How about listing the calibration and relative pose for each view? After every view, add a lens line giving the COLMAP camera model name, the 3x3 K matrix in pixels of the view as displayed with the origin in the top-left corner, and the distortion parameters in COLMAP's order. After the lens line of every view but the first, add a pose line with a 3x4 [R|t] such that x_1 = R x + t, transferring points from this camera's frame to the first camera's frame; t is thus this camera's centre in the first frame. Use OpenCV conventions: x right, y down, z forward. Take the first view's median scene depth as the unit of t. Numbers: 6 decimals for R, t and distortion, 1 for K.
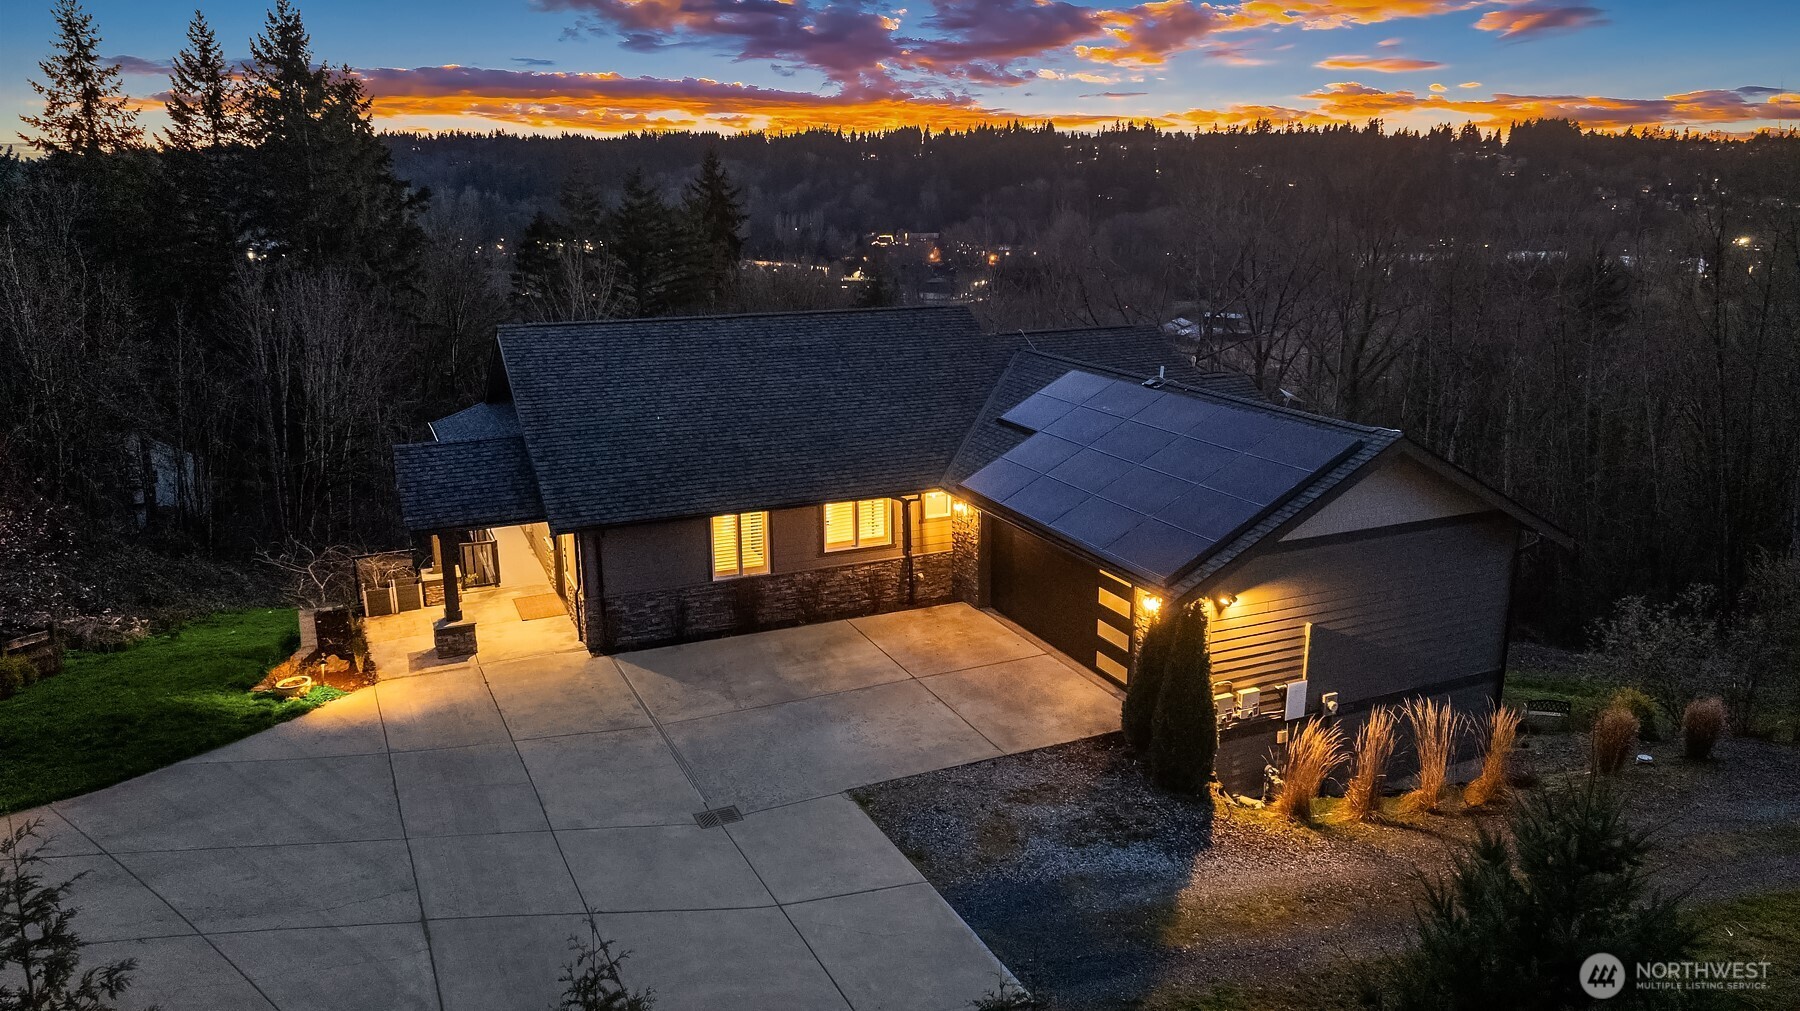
lens RADIAL K [[1275.6, 0, 900.0], [0, 1275.6, 505.5], [0, 0, 1]] dist [0.004216, -0.000026]
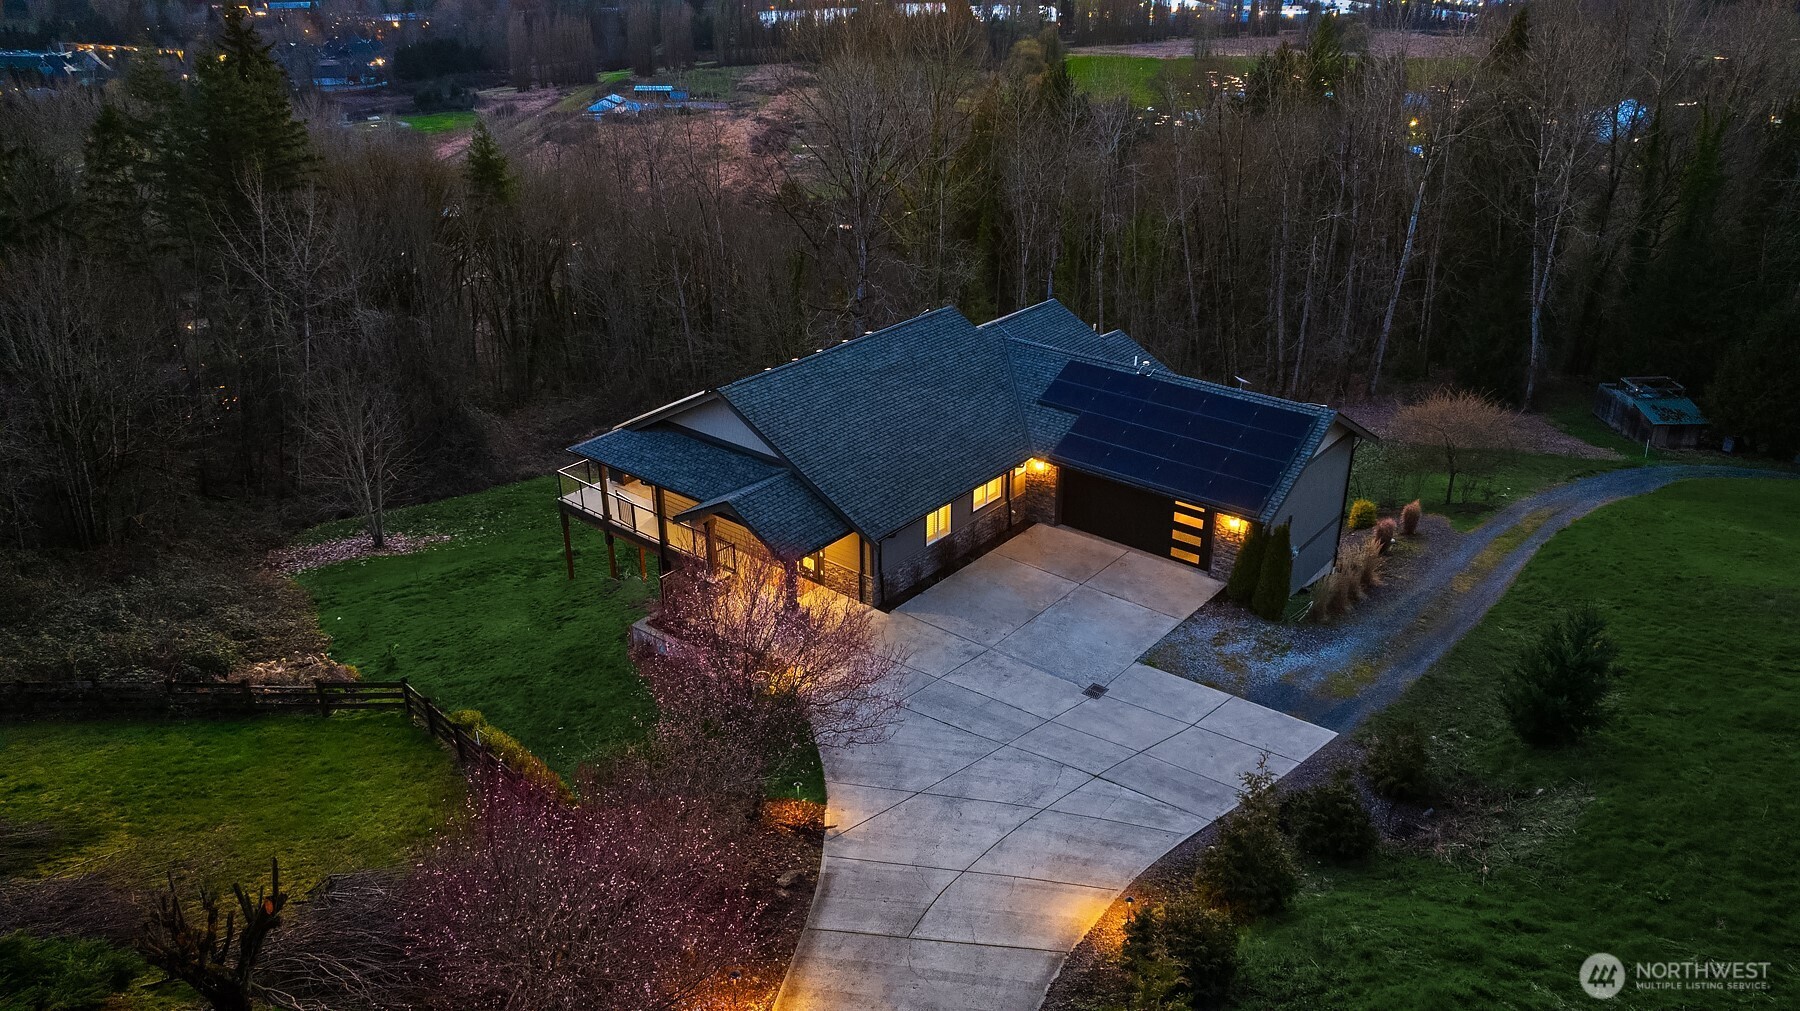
lens RADIAL K [[1275.6, 0, 900.0], [0, 1275.6, 505.5], [0, 0, 1]] dist [0.004216, -0.000026]
pose [[0.895218, -0.188643, 0.403732, -0.765995], [0.112642, 0.972351, 0.204563, -0.298328], [-0.431158, -0.137651, 0.891714, -0.335353]]
